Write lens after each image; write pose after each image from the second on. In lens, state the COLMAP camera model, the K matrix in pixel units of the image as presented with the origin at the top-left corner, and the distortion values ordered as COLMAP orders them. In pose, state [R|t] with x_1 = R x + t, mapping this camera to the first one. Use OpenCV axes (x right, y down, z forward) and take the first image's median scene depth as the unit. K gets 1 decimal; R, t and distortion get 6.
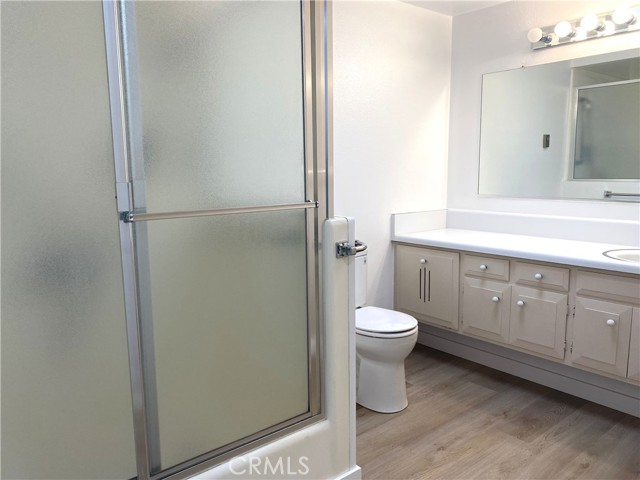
lens RADIAL K [[482.7, 0, 318.8], [0, 482.7, 234.2], [0, 0, 1]] dist [0.007606, -0.017339]
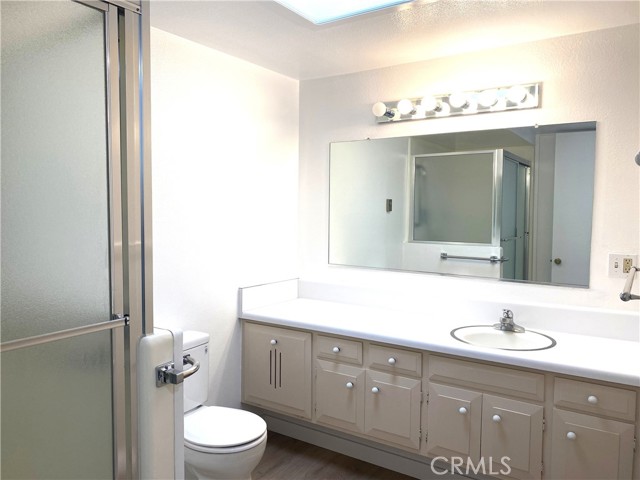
lens RADIAL K [[482.7, 0, 317.5], [0, 482.7, 243.3], [0, 0, 1]] dist [0.007606, -0.017339]
pose [[0.955919, 0.000345, 0.293632, 0.031971], [0.021573, 0.997214, -0.071403, -0.067915], [-0.292838, 0.074590, 0.953248, 0.105919]]
